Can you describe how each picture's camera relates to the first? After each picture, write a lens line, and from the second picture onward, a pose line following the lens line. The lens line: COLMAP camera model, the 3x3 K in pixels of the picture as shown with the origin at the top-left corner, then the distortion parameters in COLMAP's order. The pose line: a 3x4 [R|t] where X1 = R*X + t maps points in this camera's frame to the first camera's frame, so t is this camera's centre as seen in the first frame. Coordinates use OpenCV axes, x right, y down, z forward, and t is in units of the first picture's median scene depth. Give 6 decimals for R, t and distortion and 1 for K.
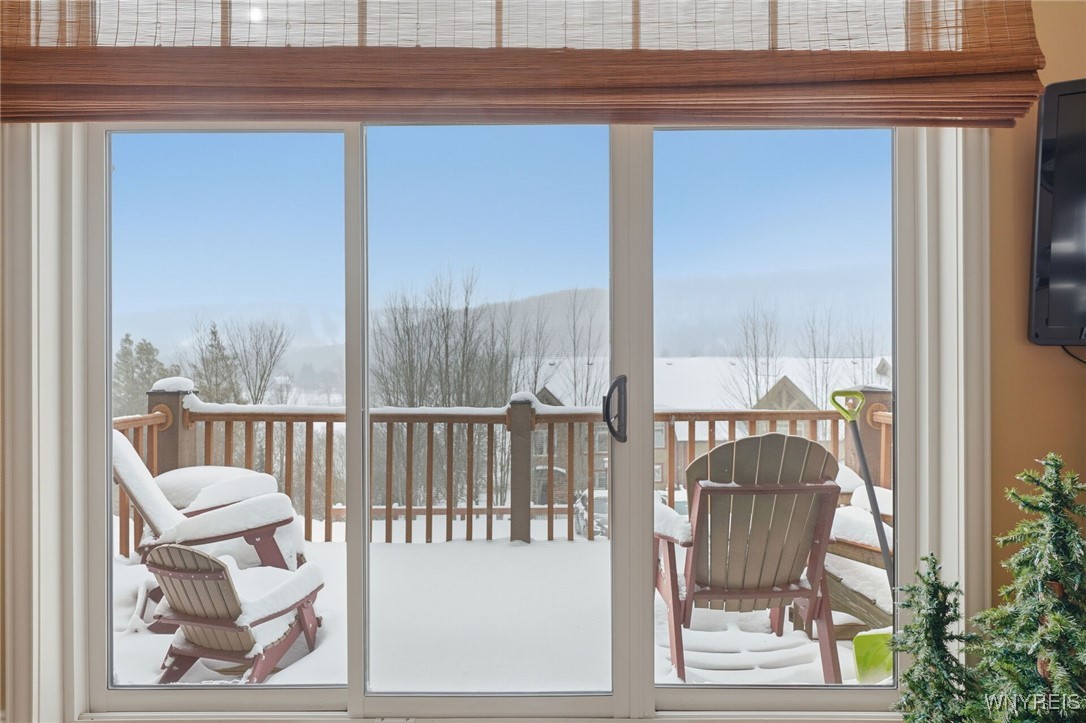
lens RADIAL K [[642.9, 0, 543.6], [0, 642.9, 363.4], [0, 0, 1]] dist [0.000639, 0.000066]
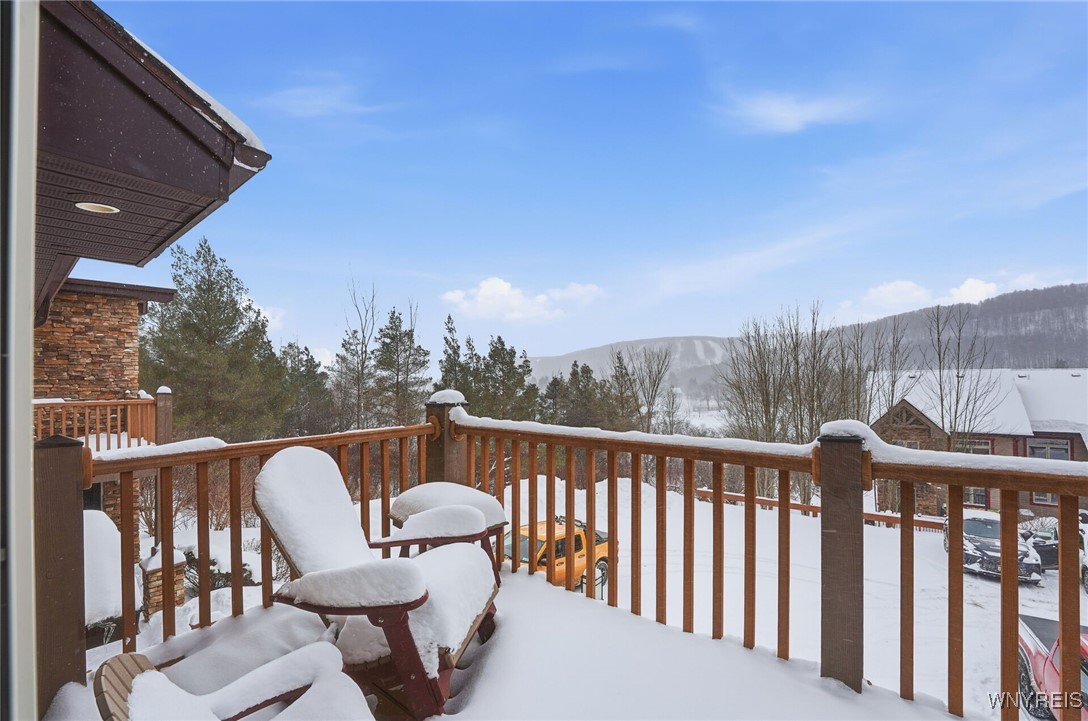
lens RADIAL K [[452.9, 0, 552.7], [0, 452.9, 377.6], [0, 0, 1]] dist [-0.012631, 0.001397]
pose [[0.789393, -0.007622, -0.613841, 0.009036], [0.006193, 0.999971, -0.004452, 0.005847], [0.613857, -0.000287, 0.789417, 0.521203]]
